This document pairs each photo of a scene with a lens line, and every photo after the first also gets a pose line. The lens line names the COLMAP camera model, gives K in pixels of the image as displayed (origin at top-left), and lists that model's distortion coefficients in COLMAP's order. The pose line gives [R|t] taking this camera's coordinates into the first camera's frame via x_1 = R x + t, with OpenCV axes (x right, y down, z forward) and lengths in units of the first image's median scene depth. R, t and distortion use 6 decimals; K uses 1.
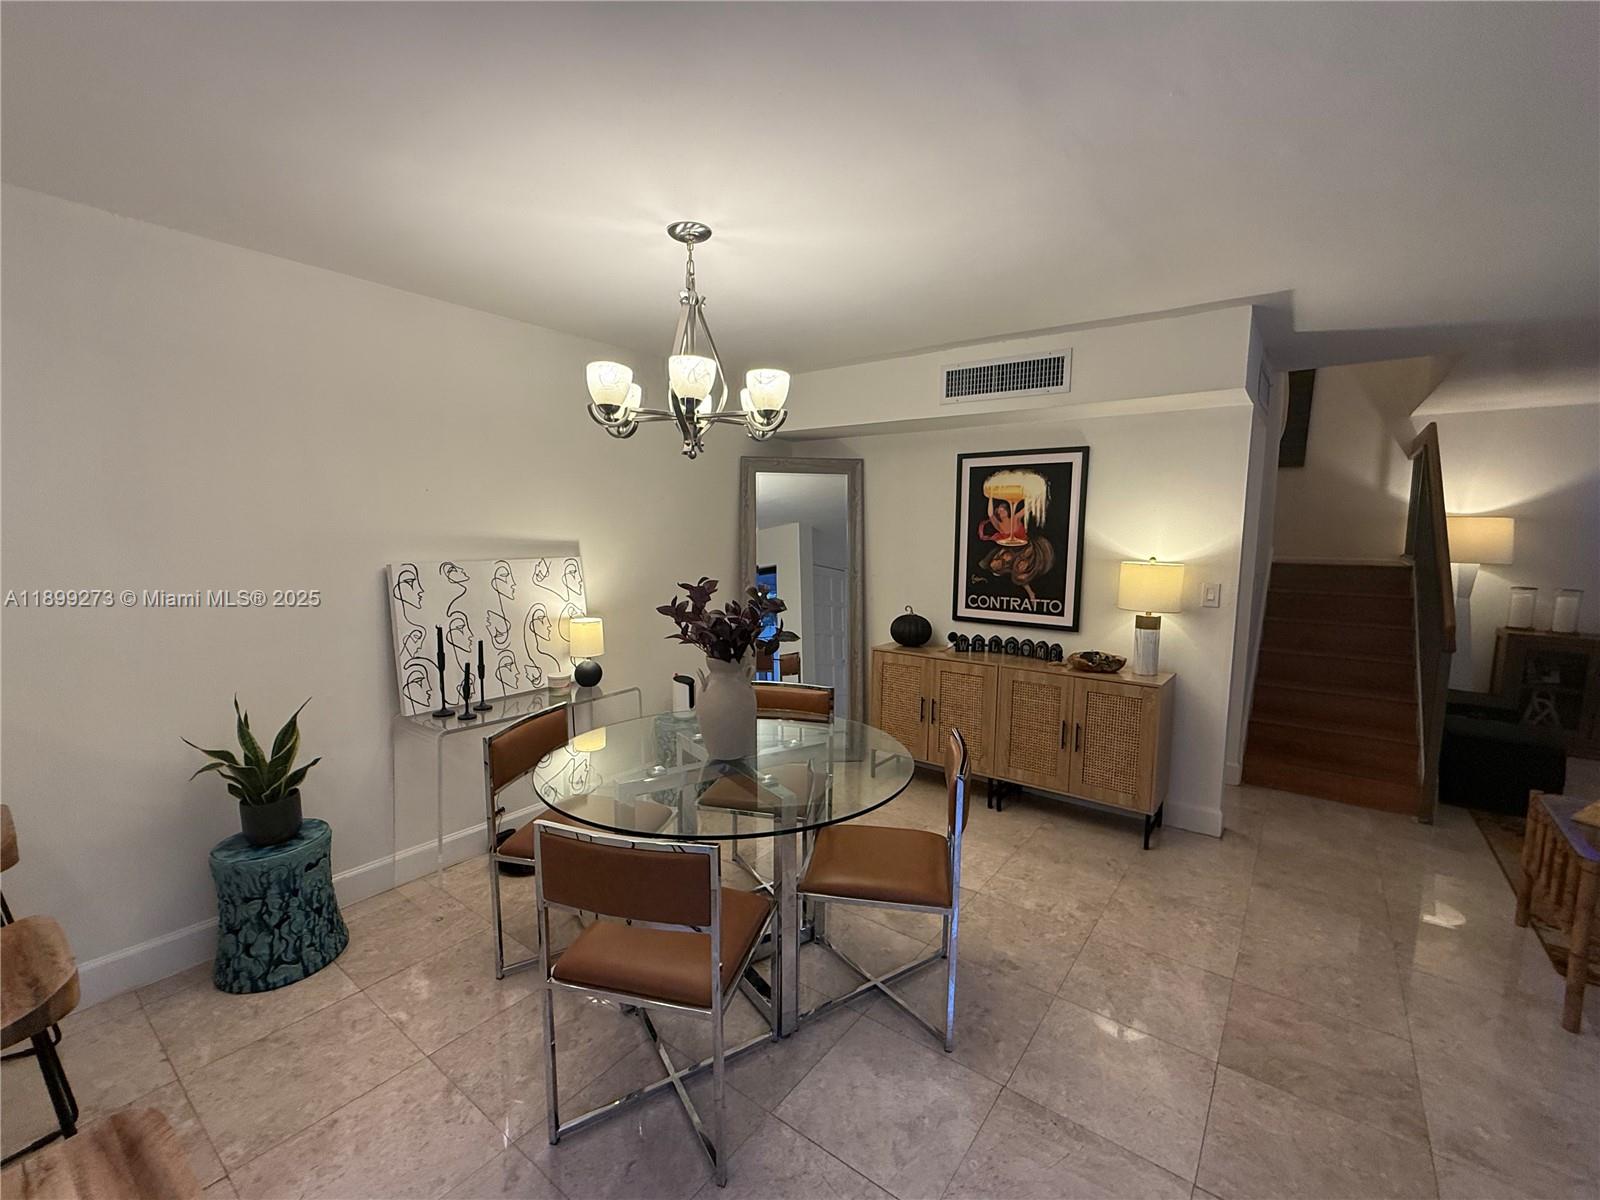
lens RADIAL K [[683.5, 0, 800.4], [0, 683.5, 602.7], [0, 0, 1]] dist [0.002427, -0.001259]
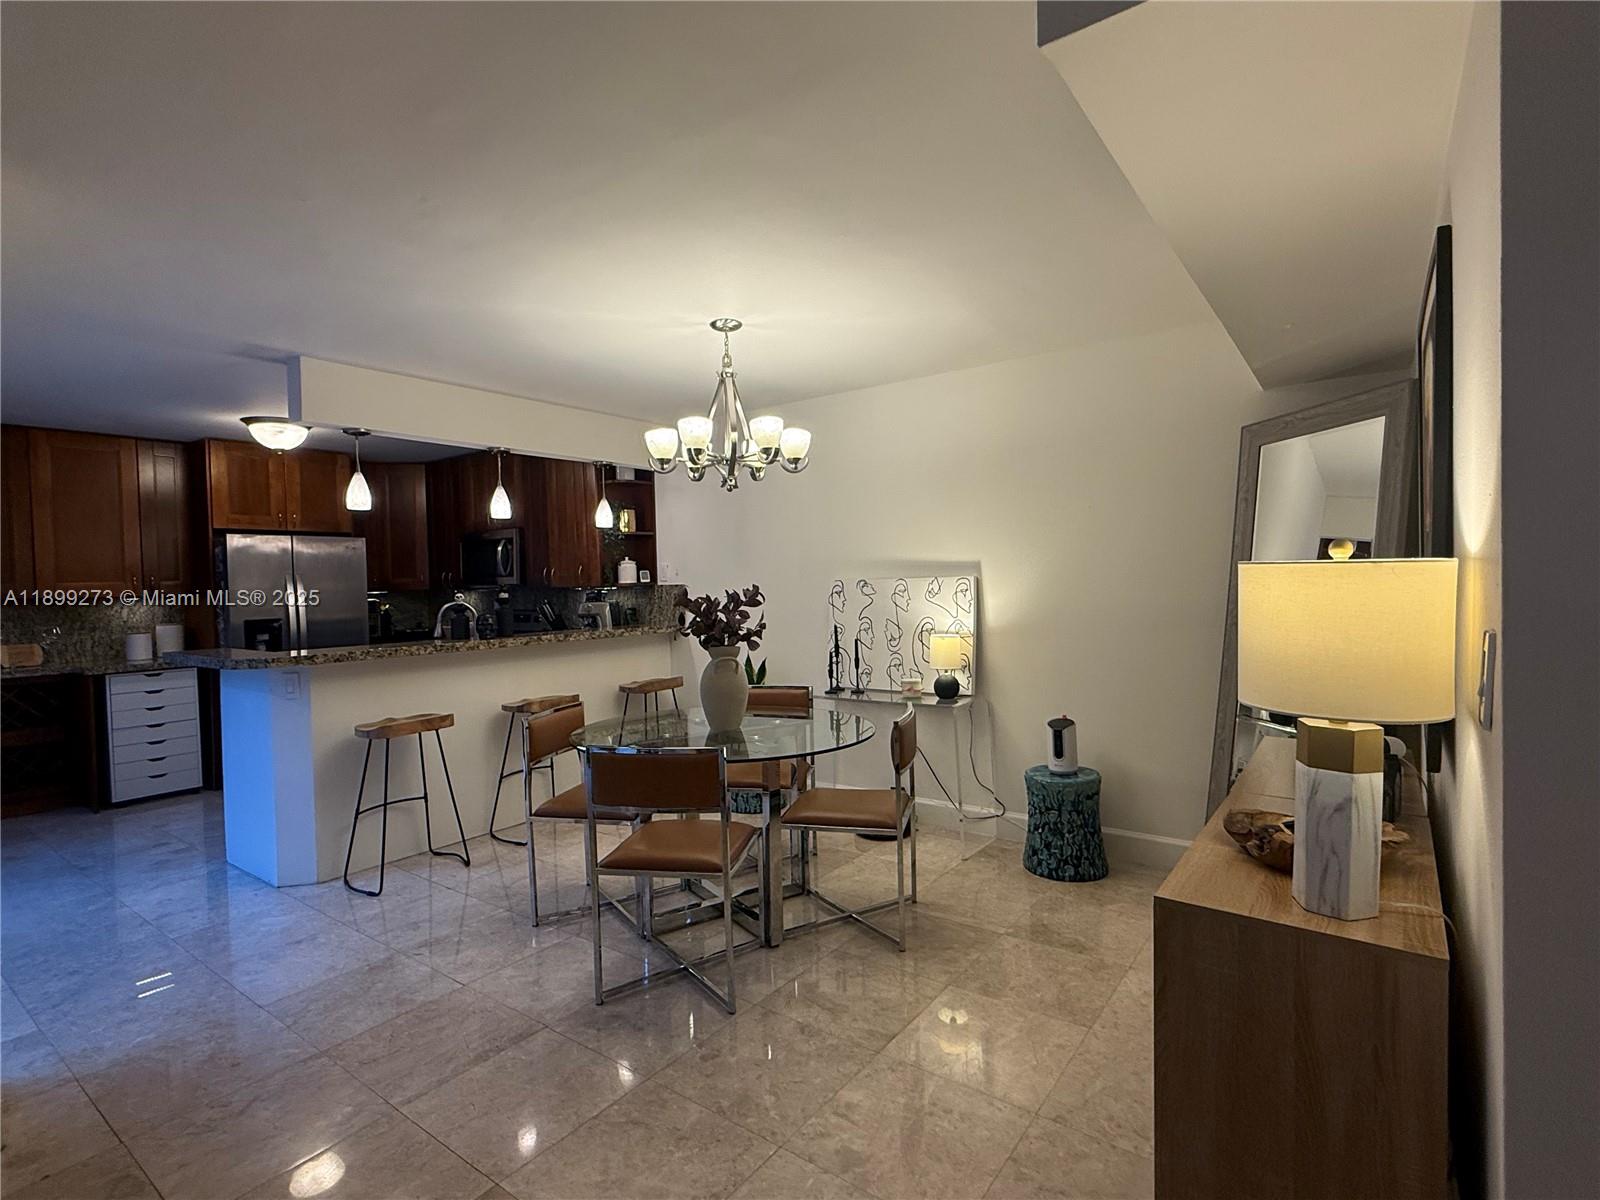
lens RADIAL K [[784.5, 0, 799.5], [0, 784.5, 602.1], [0, 0, 1]] dist [0.002585, -0.000671]
pose [[0.005996, 0.013652, -0.999889, 0.776767], [-0.086840, 0.996136, 0.013080, -0.018853], [0.996204, 0.086752, 0.007158, 0.661077]]
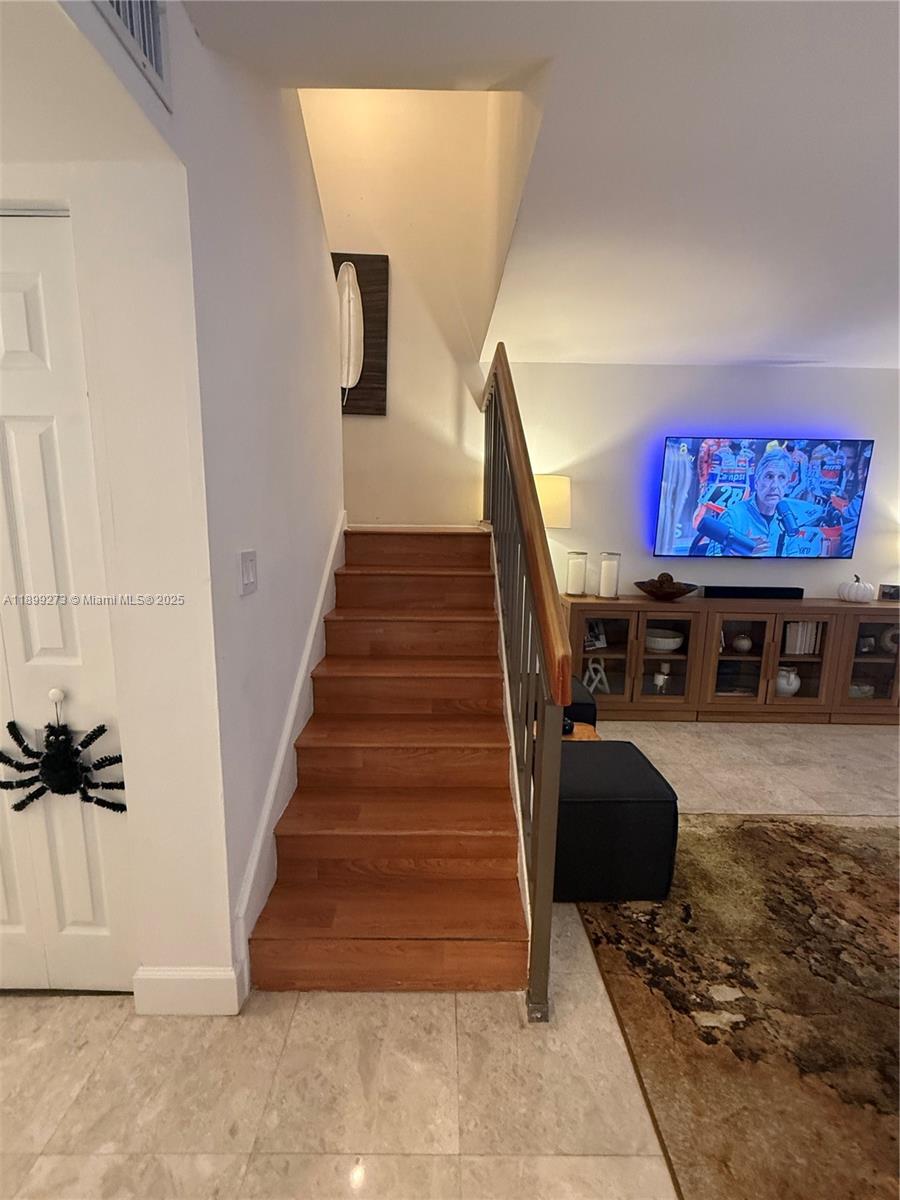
lens RADIAL K [[512.6, 0, 447.8], [0, 512.6, 598.4], [0, 0, 1]] dist [0.002427, -0.001259]
pose [[0.795966, -0.094331, 0.597947, 0.618626], [0.060704, 0.995243, 0.076202, -0.031694], [-0.602290, -0.024356, 0.797905, 0.696146]]
